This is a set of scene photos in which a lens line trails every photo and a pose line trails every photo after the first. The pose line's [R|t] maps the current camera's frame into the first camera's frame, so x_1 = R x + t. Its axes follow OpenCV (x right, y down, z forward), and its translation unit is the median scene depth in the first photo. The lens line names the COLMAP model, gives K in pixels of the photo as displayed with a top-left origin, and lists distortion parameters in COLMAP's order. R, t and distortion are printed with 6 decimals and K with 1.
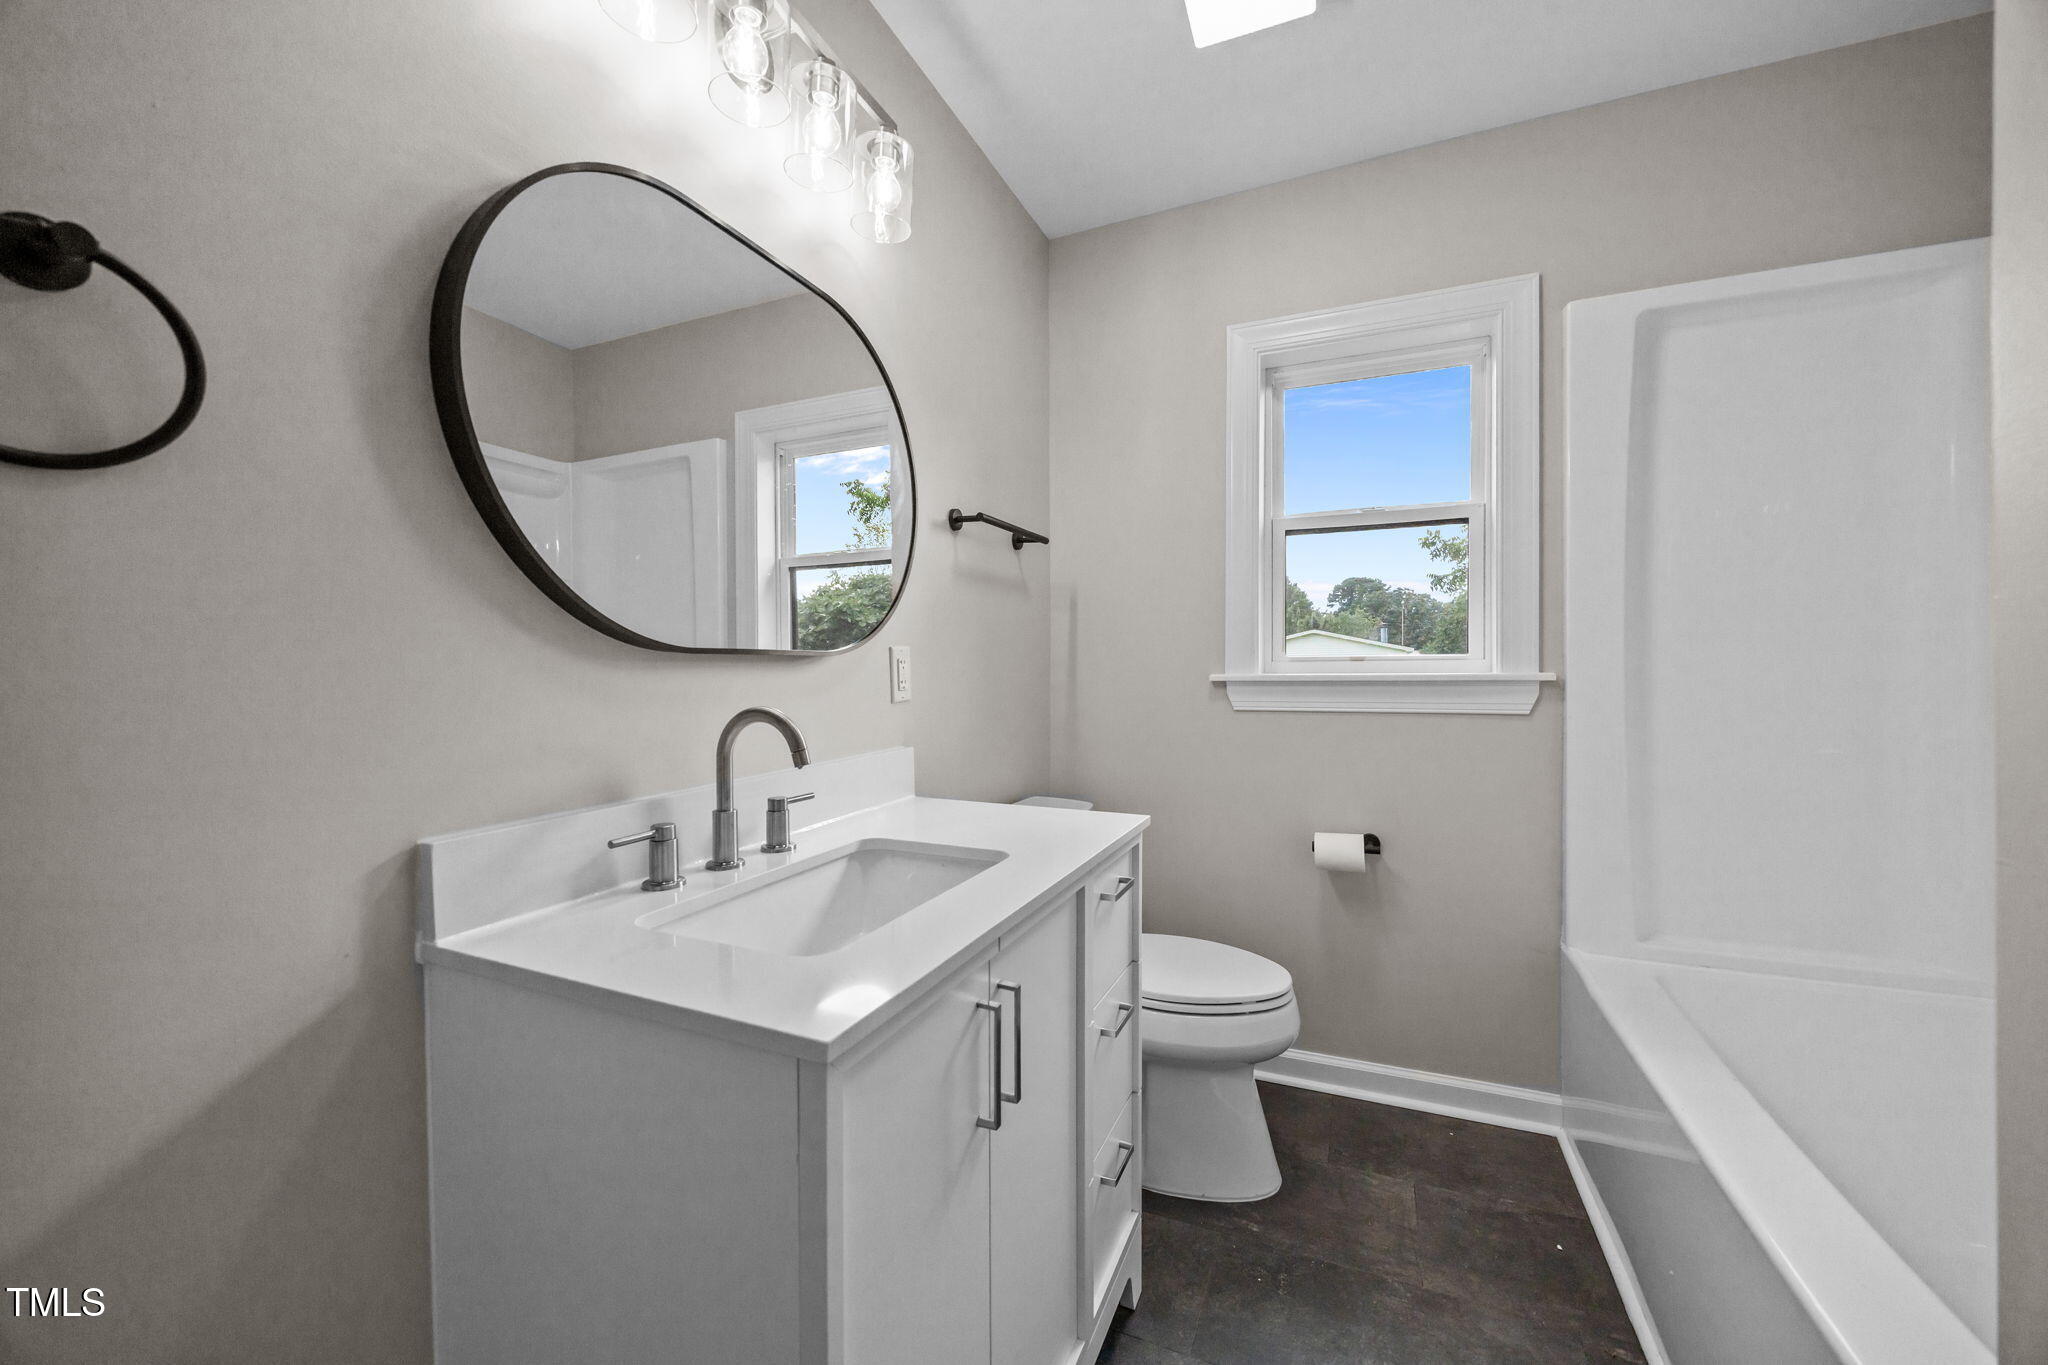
lens RADIAL K [[778.2, 0, 1030.6], [0, 778.2, 680.1], [0, 0, 1]] dist [-0.003752, -0.000075]
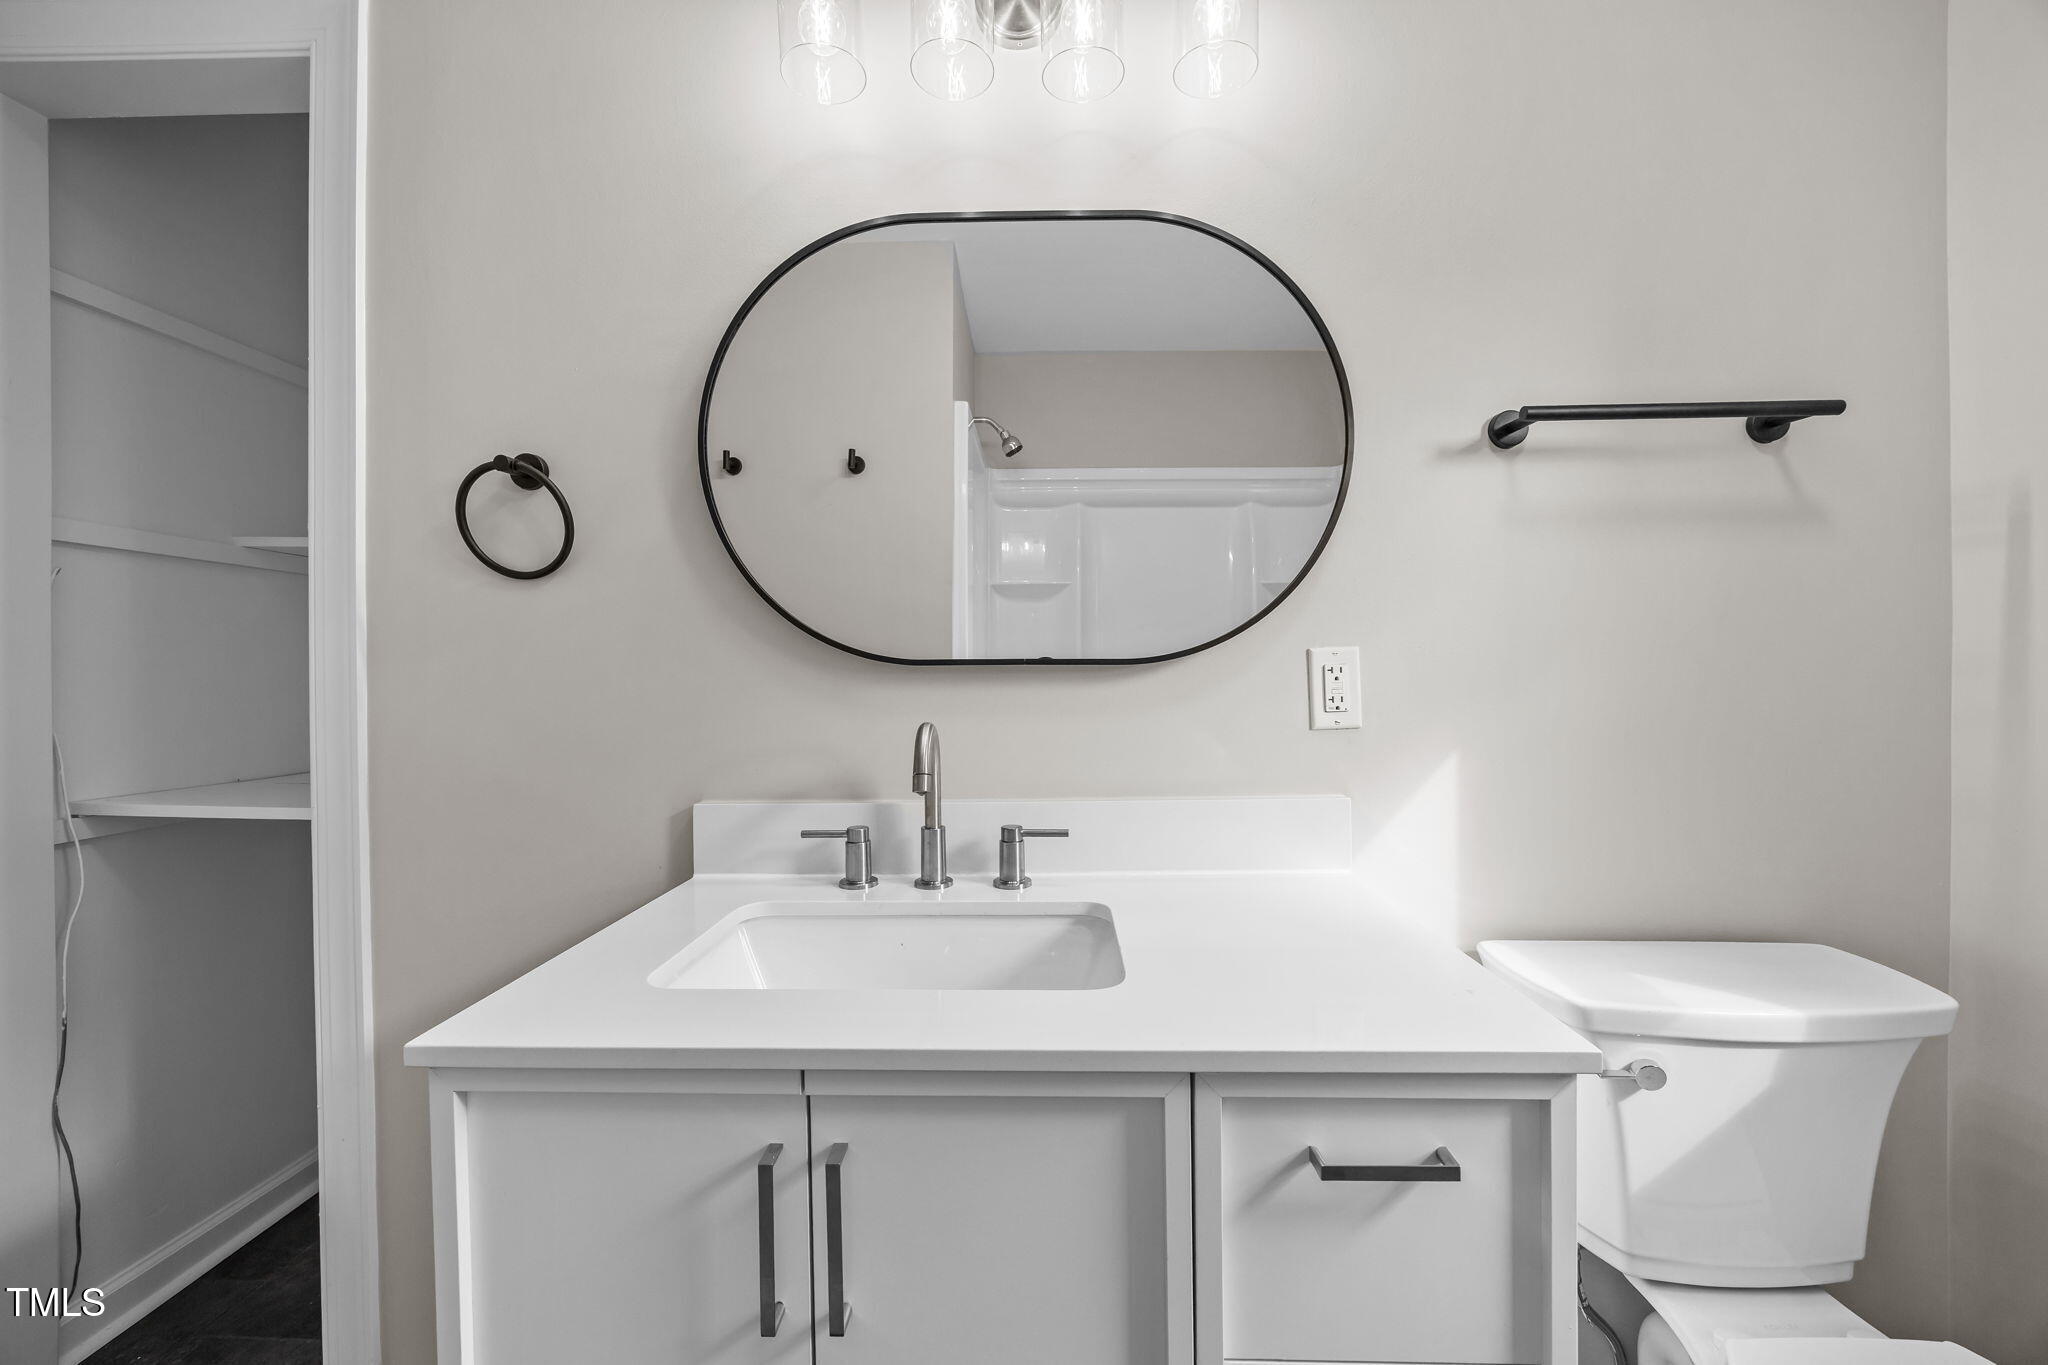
lens RADIAL K [[778.2, 0, 1030.6], [0, 778.2, 680.1], [0, 0, 1]] dist [-0.003752, -0.000075]
pose [[0.375204, 0.009489, -0.926894, 0.499971], [-0.014293, 0.999888, 0.004451, -0.019334], [0.926832, 0.011579, 0.375297, 0.690939]]
